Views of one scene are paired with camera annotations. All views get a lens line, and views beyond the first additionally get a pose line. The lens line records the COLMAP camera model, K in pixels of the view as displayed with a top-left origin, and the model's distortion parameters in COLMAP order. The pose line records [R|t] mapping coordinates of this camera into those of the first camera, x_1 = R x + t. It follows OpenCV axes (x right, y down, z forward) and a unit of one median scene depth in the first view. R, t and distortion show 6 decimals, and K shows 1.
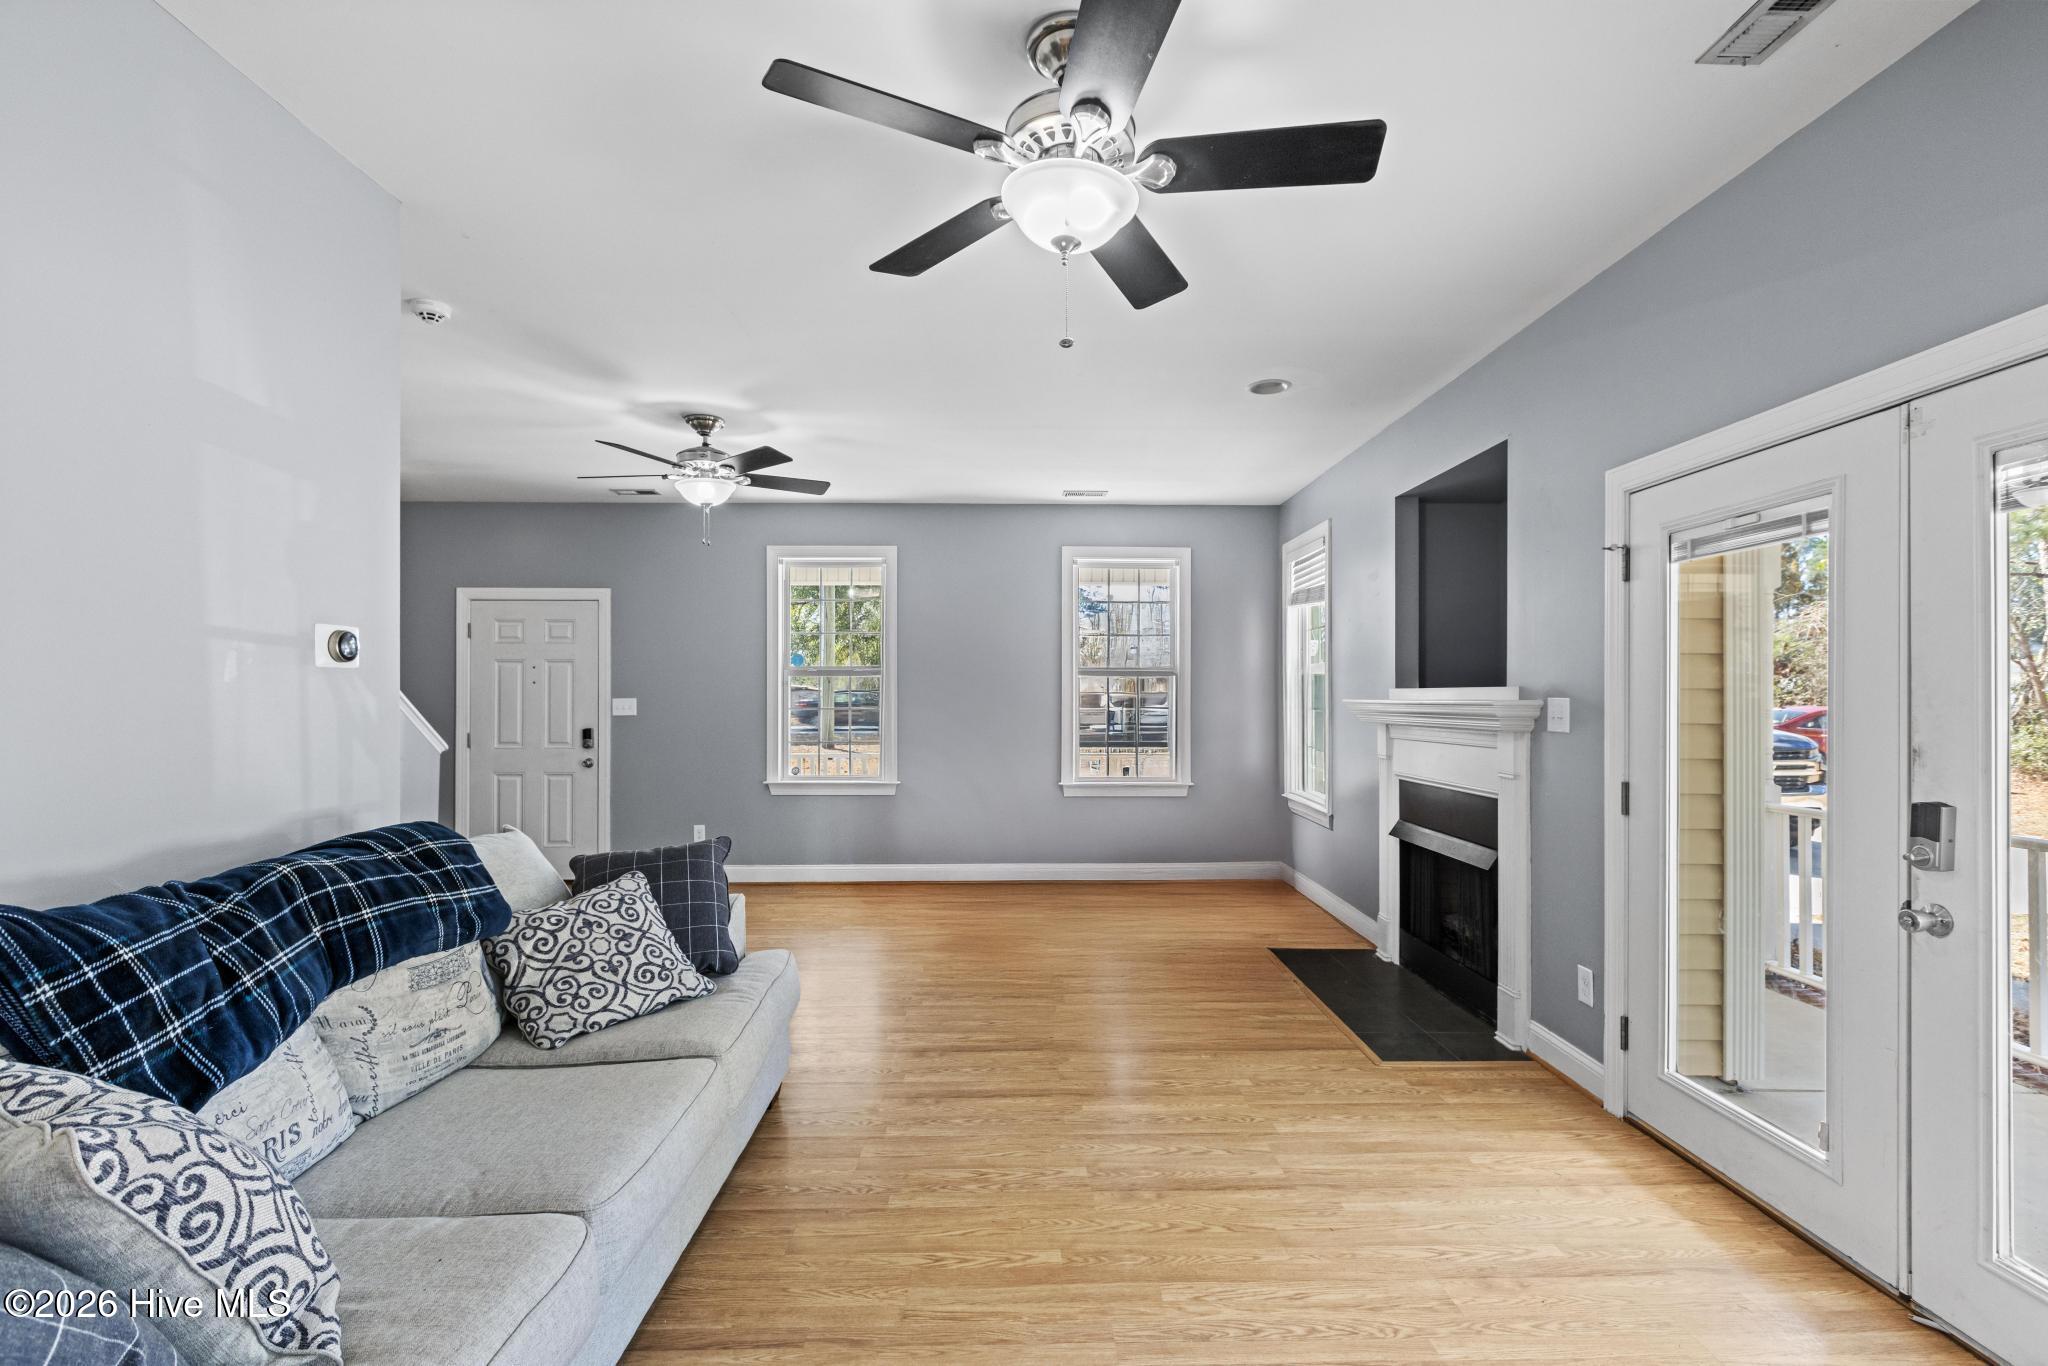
lens RADIAL K [[927.6, 0, 1033.4], [0, 927.6, 691.3], [0, 0, 1]] dist [0.004642, -0.001912]
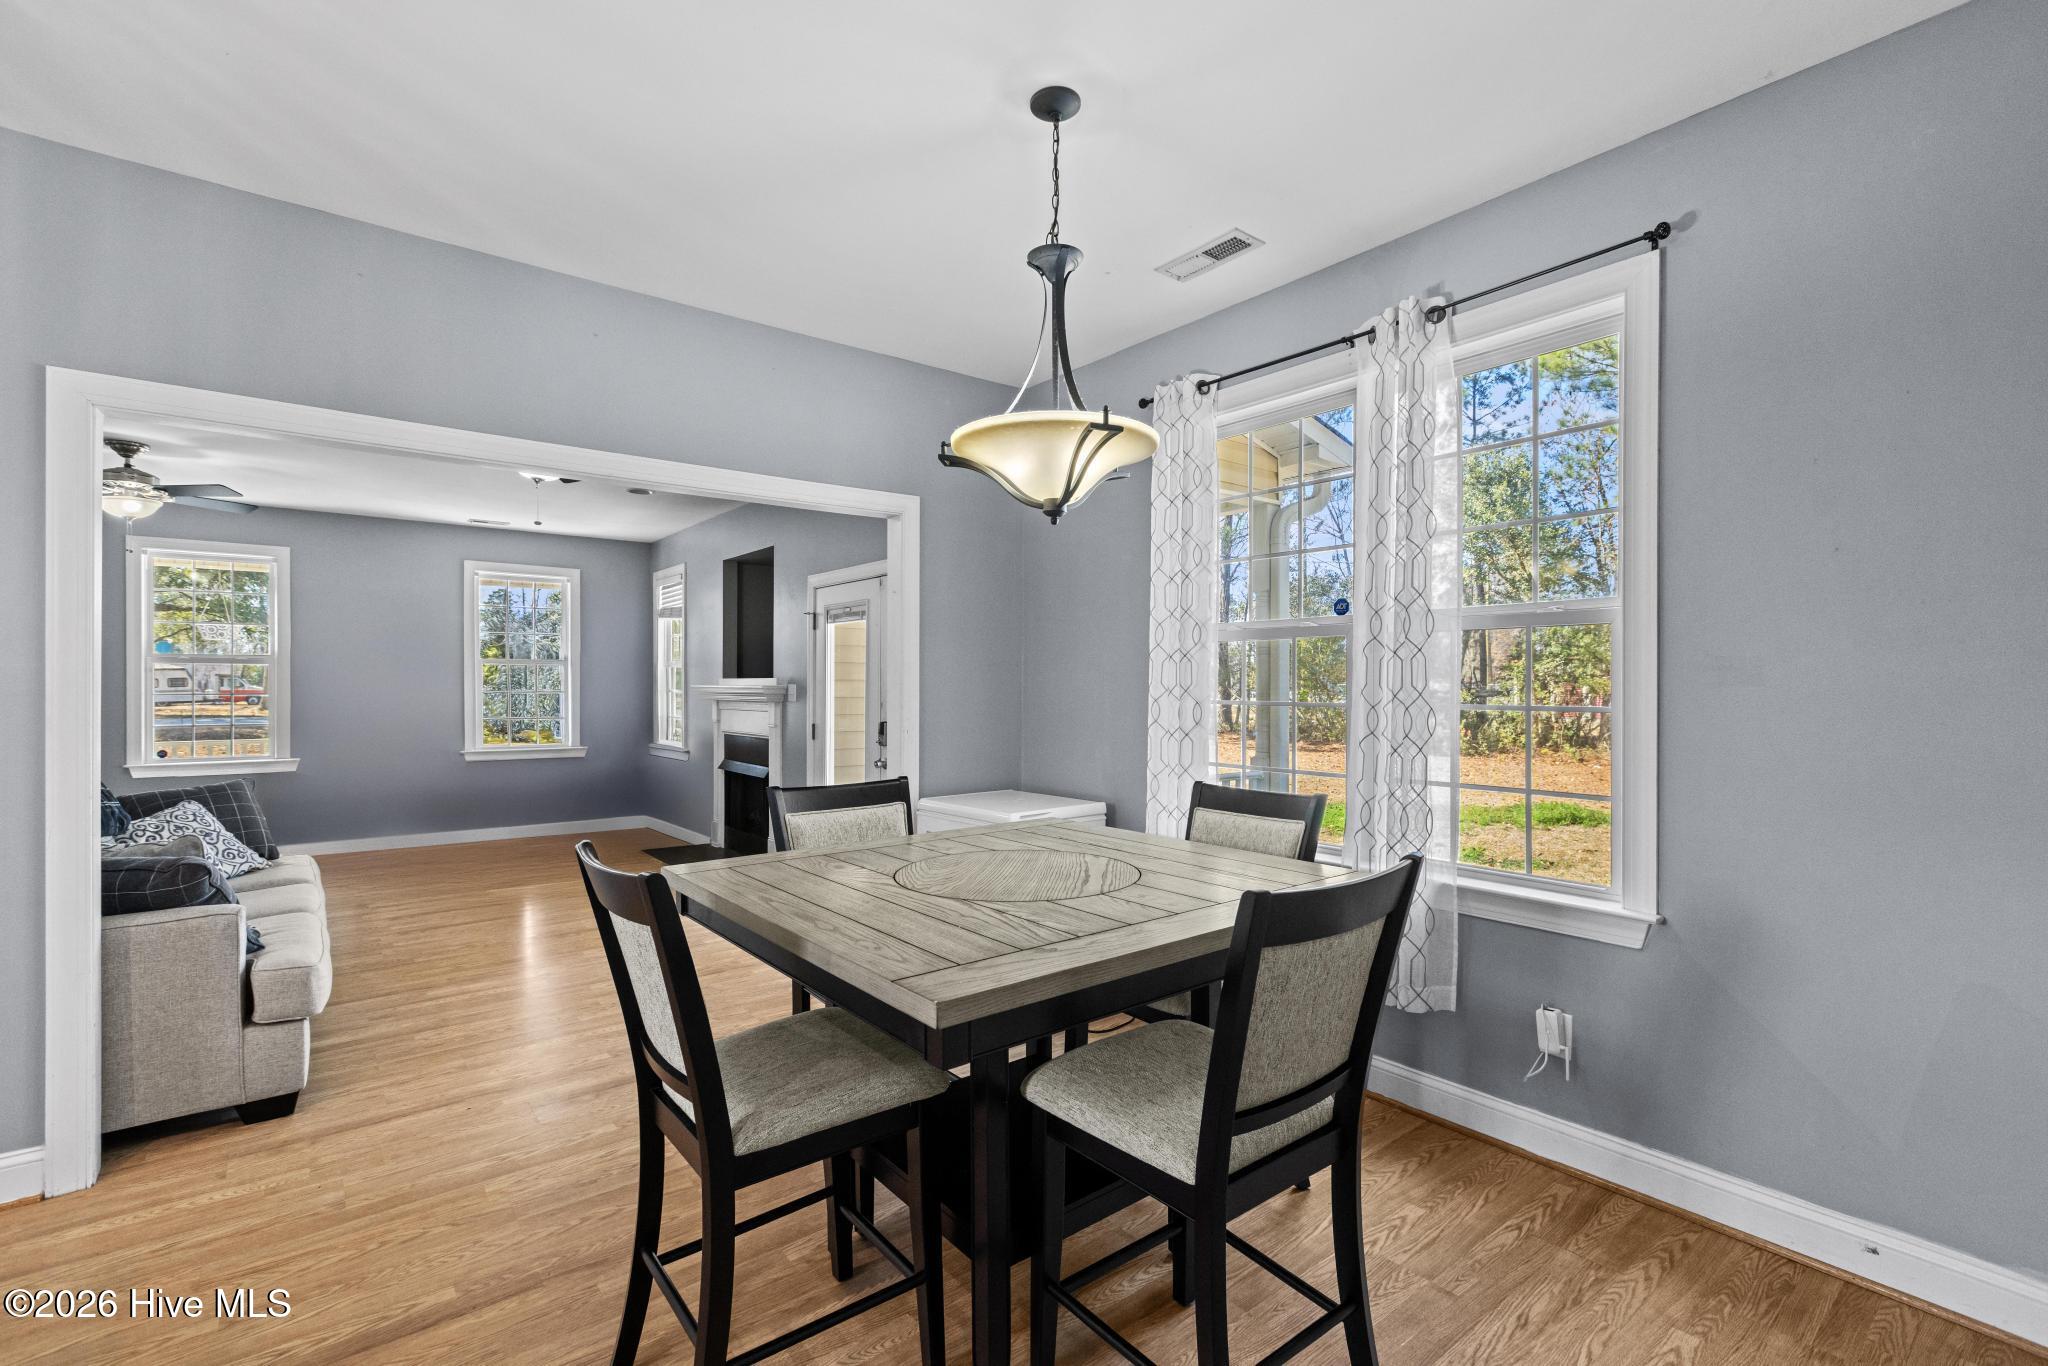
lens RADIAL K [[927.6, 0, 1030.1], [0, 927.6, 689.2], [0, 0, 1]] dist [0.004642, -0.001912]
pose [[0.805282, -0.003055, 0.592884, -0.140665], [-0.004628, 0.999924, 0.011438, -0.005226], [-0.592874, -0.011954, 0.805207, -0.630179]]
